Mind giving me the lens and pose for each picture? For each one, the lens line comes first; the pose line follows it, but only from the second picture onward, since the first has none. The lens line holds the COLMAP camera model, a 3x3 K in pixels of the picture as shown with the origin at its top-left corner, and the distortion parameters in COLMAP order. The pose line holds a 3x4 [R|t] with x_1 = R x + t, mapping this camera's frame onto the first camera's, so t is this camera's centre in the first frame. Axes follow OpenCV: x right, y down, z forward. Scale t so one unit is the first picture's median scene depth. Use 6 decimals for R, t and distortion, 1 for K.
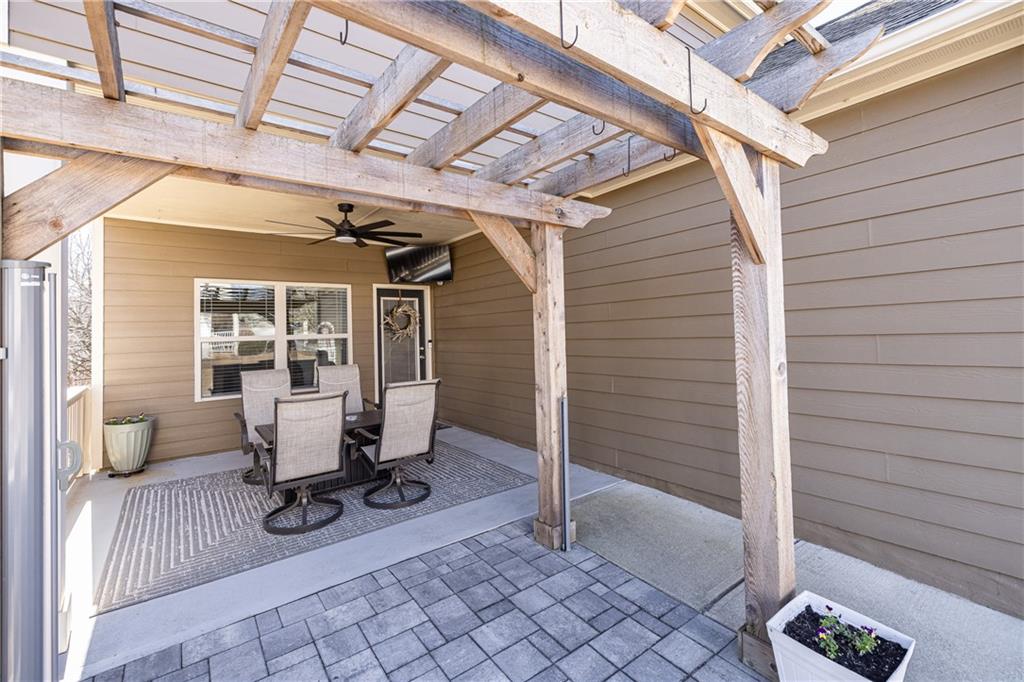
lens RADIAL K [[434.4, 0, 515.9], [0, 434.4, 313.6], [0, 0, 1]] dist [0.000114, -0.000123]
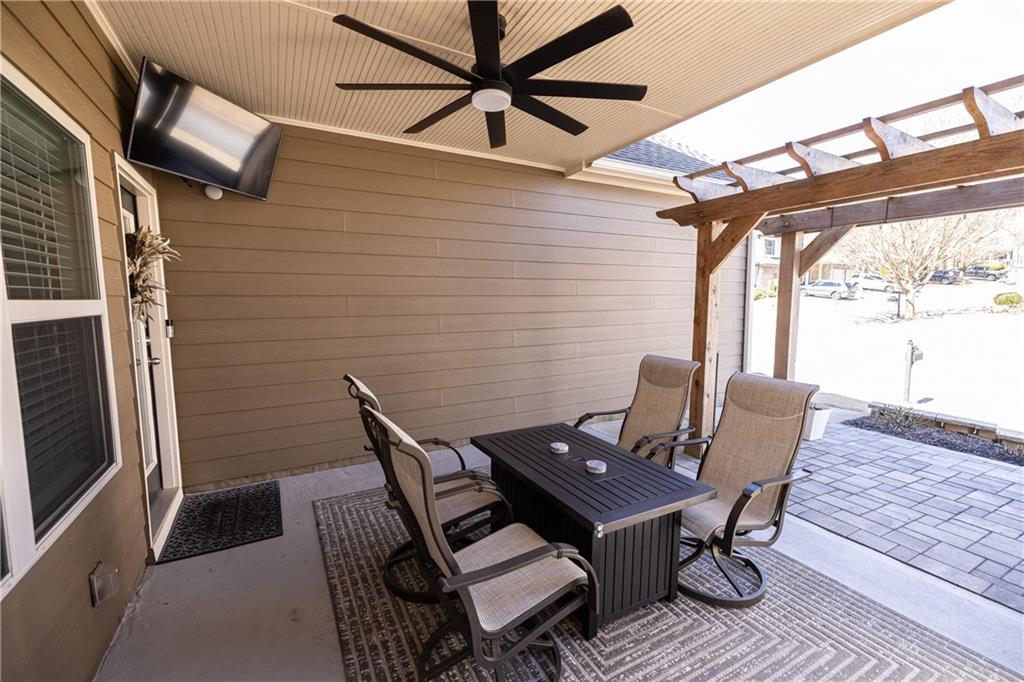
lens RADIAL K [[440.7, 0, 512.0], [0, 440.7, 341.0], [0, 0, 1]] dist [-0.001640, -0.000157]
pose [[0.146078, -0.066452, 0.987039, -1.009825], [-0.043664, 0.996336, 0.073540, 0.060439], [-0.988309, -0.053841, 0.142641, 1.037894]]
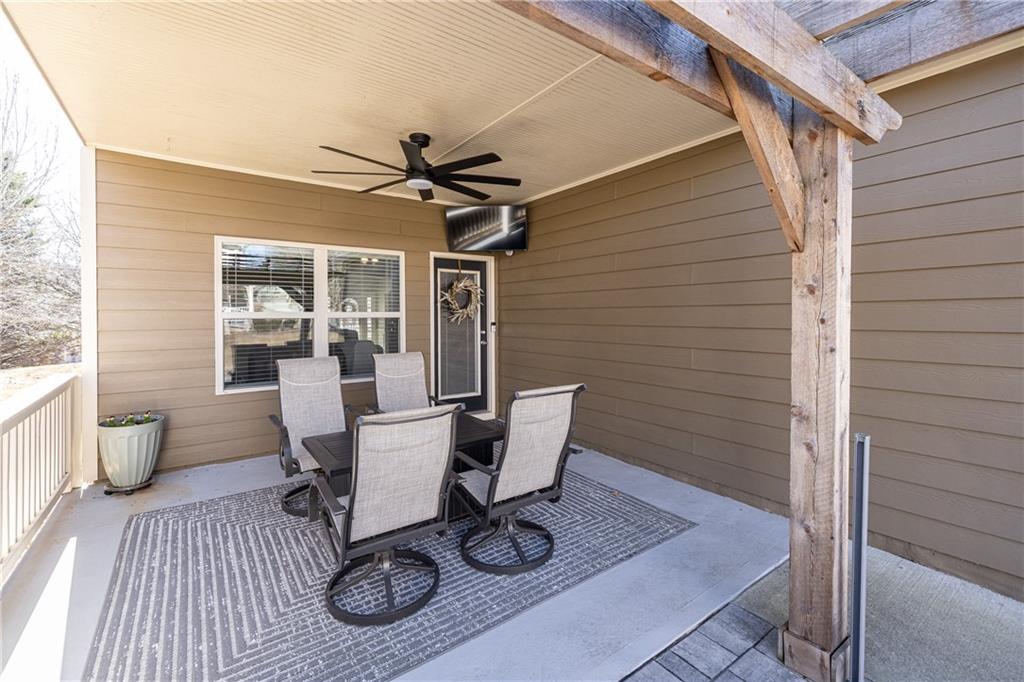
lens RADIAL K [[434.4, 0, 515.9], [0, 434.4, 313.6], [0, 0, 1]] dist [0.000114, -0.000123]
pose [[0.999488, 0.025609, -0.019172, -0.240767], [-0.024803, 0.998845, 0.041156, 0.015786], [0.020204, -0.040660, 0.998969, 0.302797]]
